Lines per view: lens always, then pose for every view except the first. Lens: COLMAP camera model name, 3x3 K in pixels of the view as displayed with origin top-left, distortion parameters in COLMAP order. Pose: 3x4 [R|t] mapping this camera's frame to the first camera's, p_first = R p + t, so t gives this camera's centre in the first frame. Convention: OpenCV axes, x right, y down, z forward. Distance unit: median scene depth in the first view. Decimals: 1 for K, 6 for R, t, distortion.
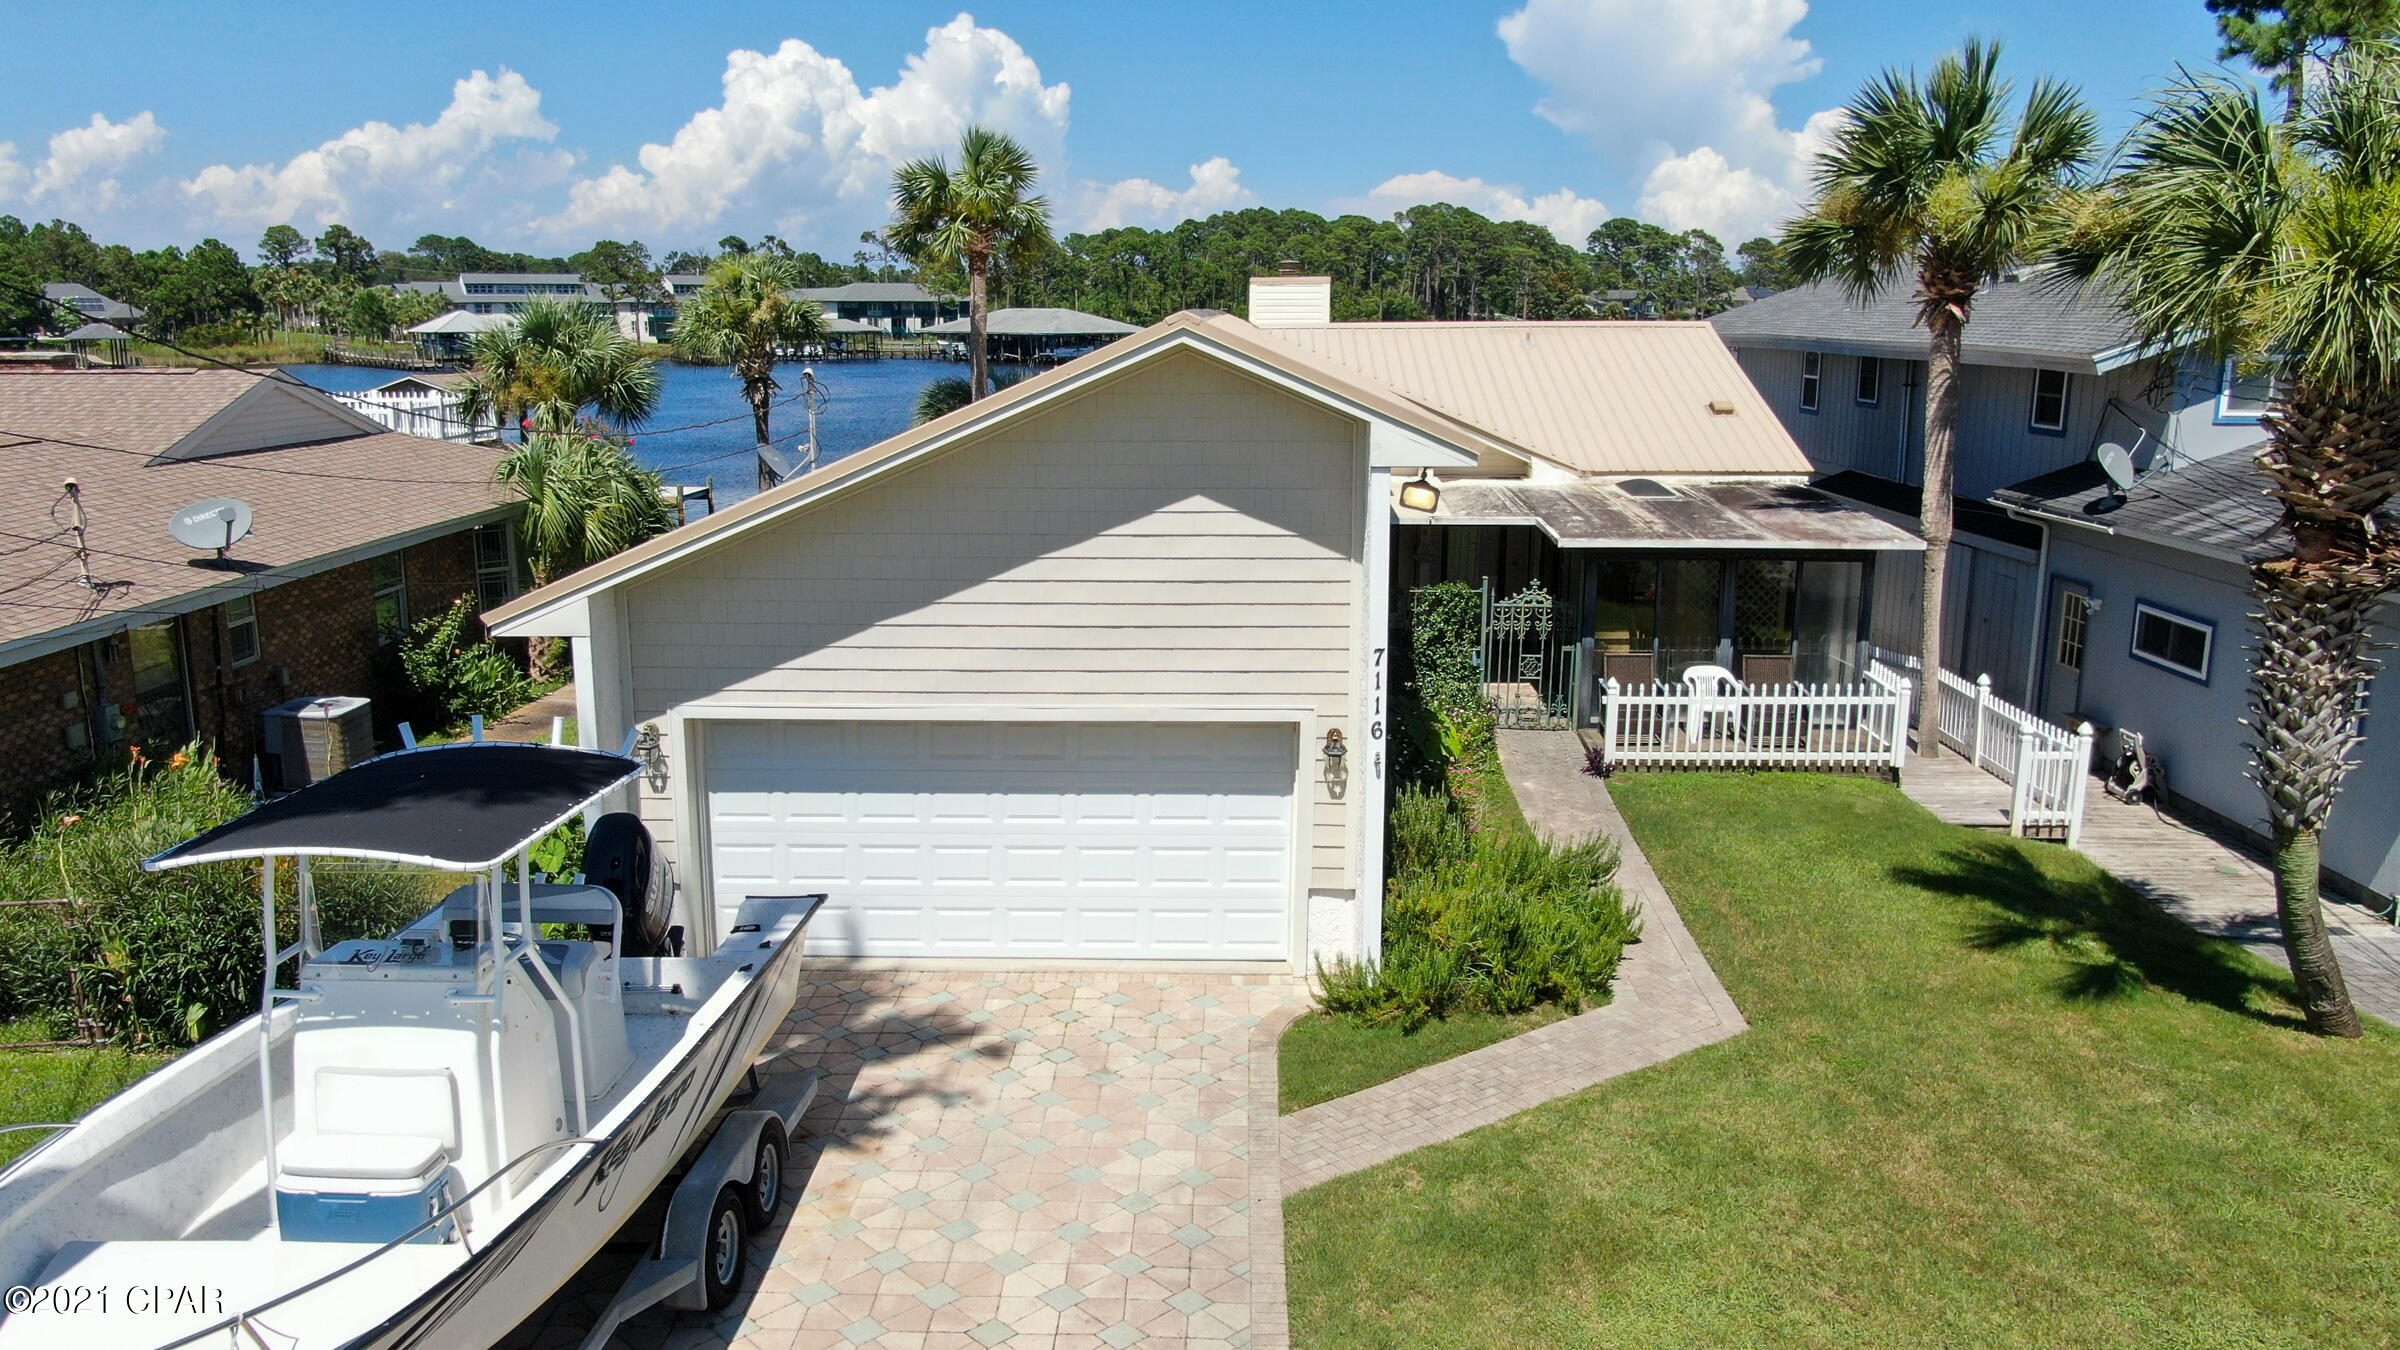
lens RADIAL K [[1709.2, 0, 1200.0], [0, 1709.2, 675.0], [0, 0, 1]] dist [-0.014816, 0.005436]
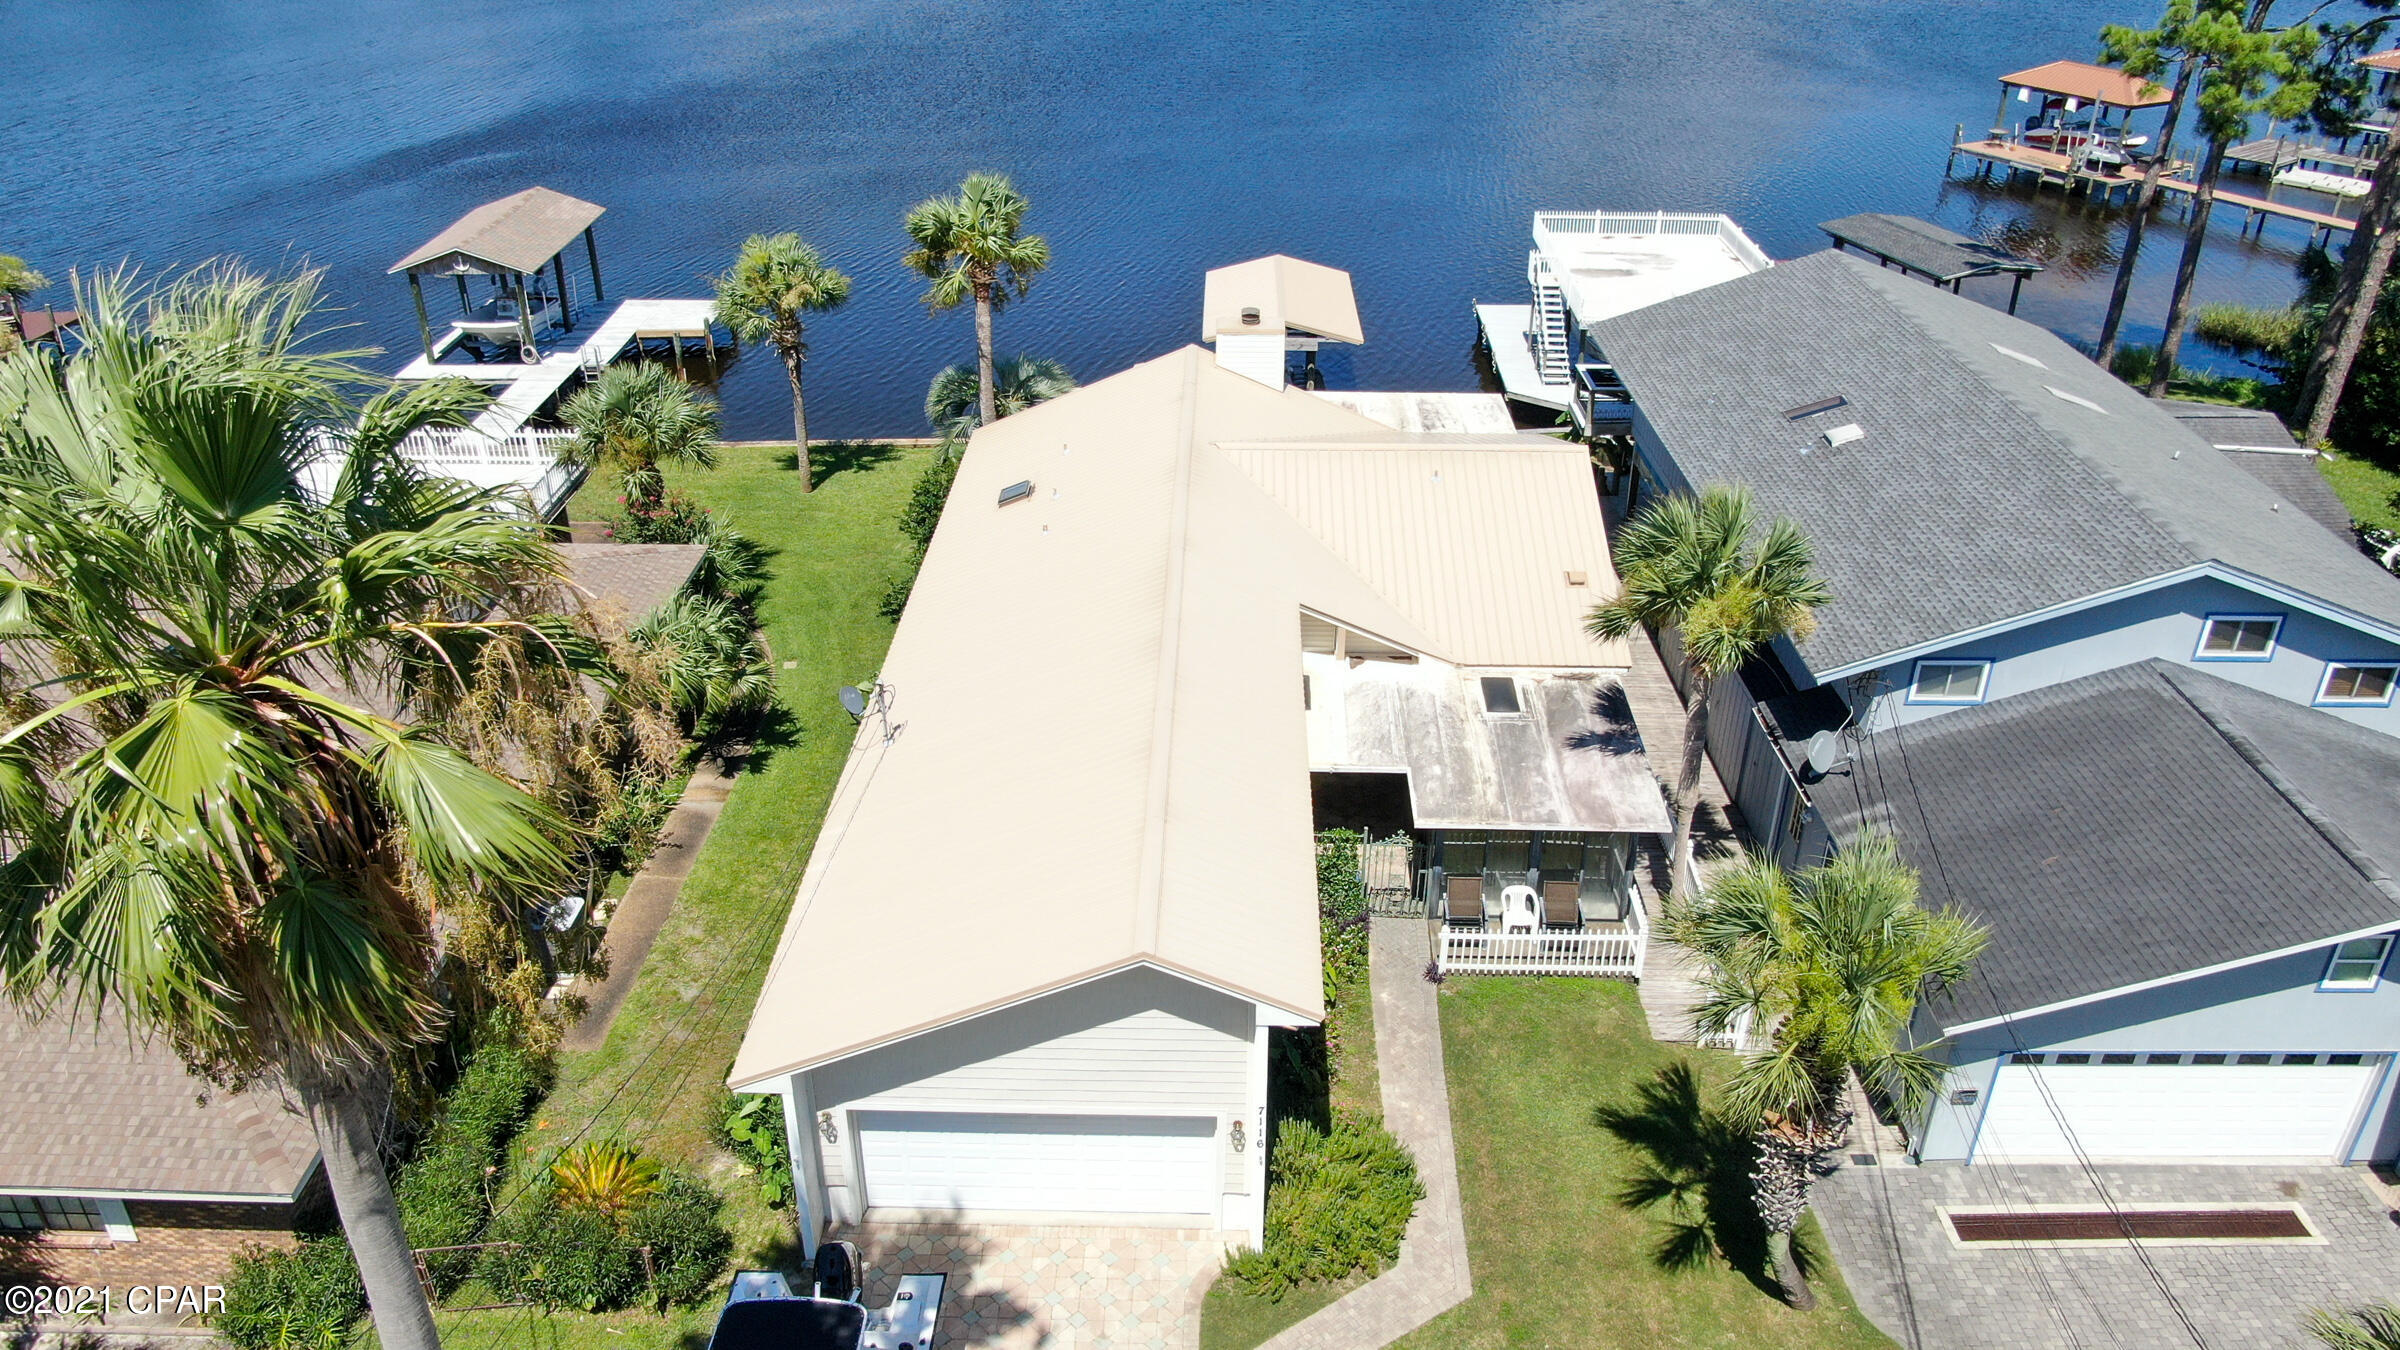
lens RADIAL K [[1709.2, 0, 1200.0], [0, 1709.2, 675.0], [0, 0, 1]] dist [-0.014816, 0.005436]
pose [[0.999995, 0.000707, 0.003096, 0.036254], [-0.001573, 0.957225, 0.289340, -0.857627], [-0.002759, -0.289344, 0.957221, -0.464954]]
